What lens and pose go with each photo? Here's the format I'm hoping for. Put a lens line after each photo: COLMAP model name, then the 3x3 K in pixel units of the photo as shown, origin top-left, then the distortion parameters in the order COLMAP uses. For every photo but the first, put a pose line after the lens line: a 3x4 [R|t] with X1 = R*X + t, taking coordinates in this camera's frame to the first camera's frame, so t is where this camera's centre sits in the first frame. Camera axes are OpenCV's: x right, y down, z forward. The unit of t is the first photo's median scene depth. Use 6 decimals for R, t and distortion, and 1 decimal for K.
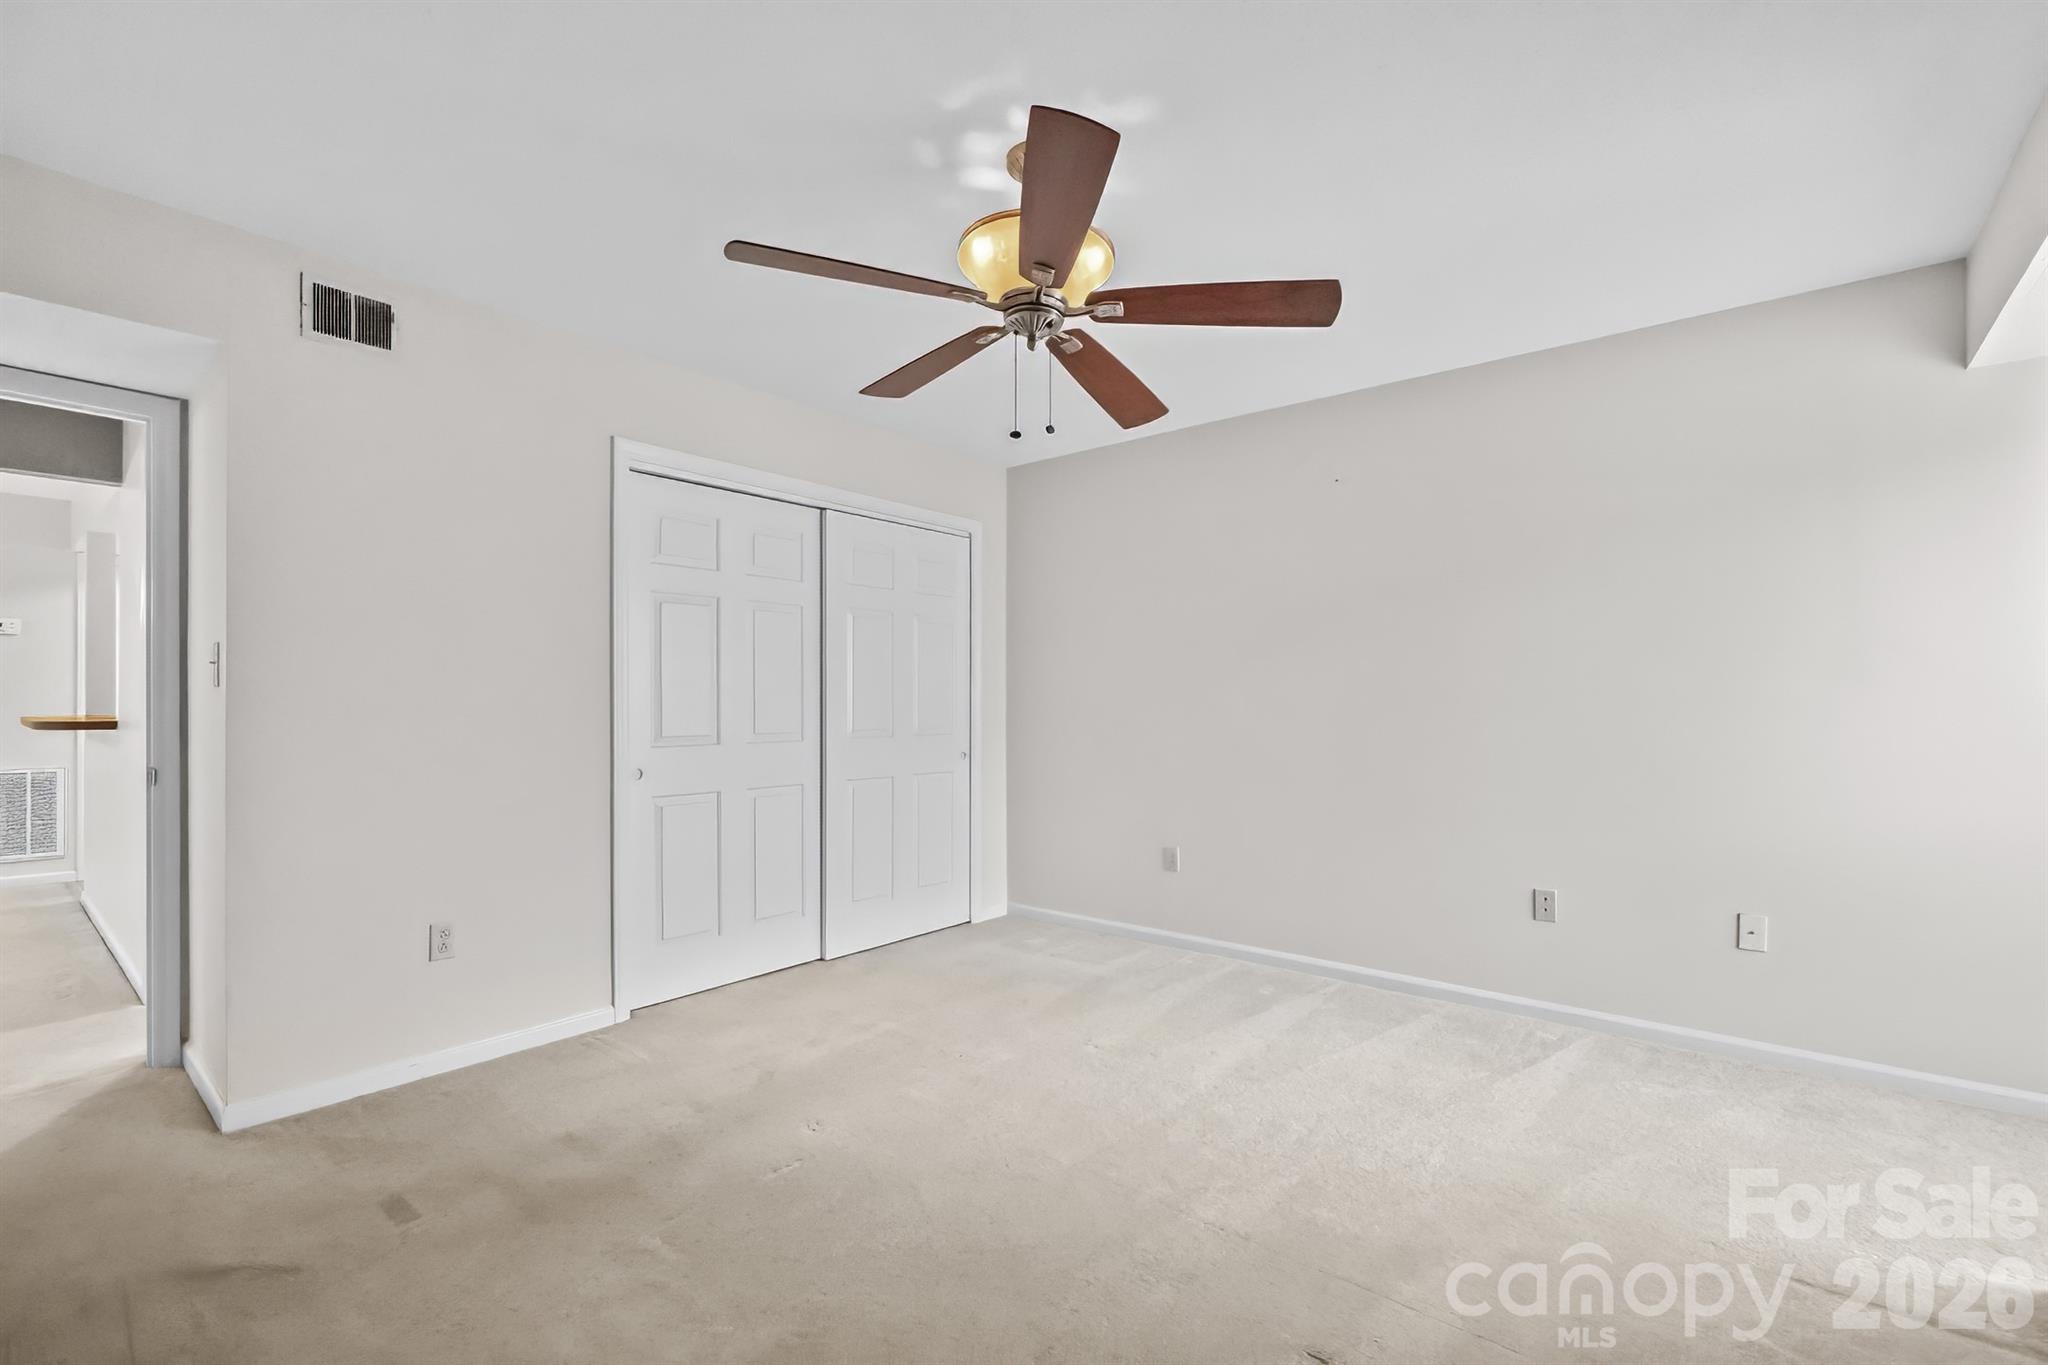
lens RADIAL K [[887.1, 0, 1024.6], [0, 887.1, 703.2], [0, 0, 1]] dist [-0.000497, -0.000215]
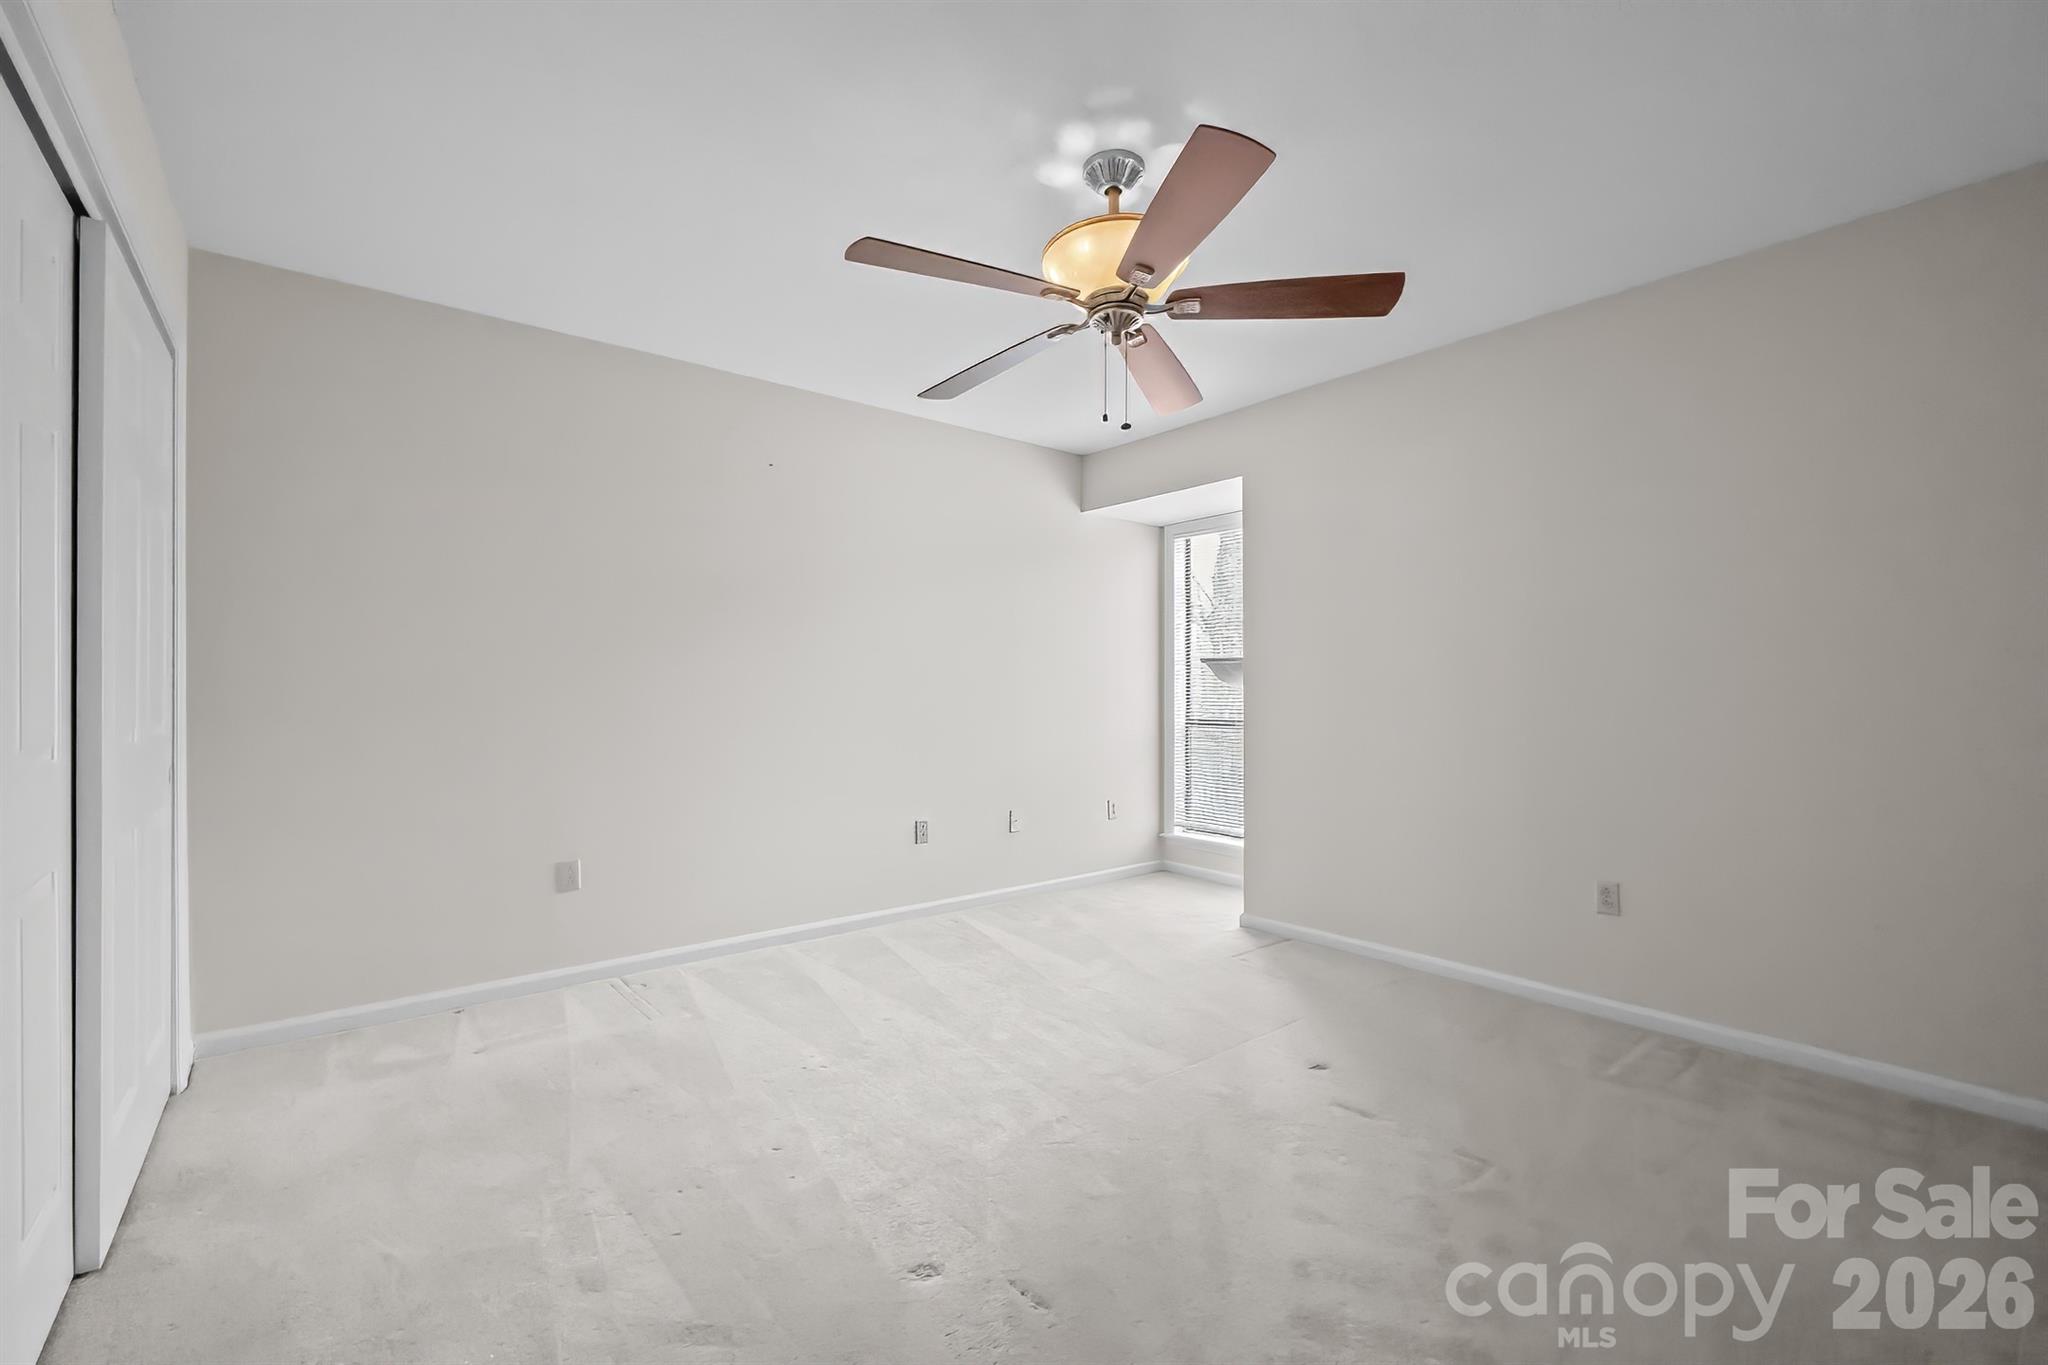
lens RADIAL K [[867.3, 0, 1016.4], [0, 867.3, 684.6], [0, 0, 1]] dist [-0.000185, -0.000115]
pose [[0.203703, 0.002858, 0.979029, -0.698296], [-0.000079, 0.999996, -0.002903, 0.009039], [-0.979033, 0.000514, 0.203702, 0.613589]]
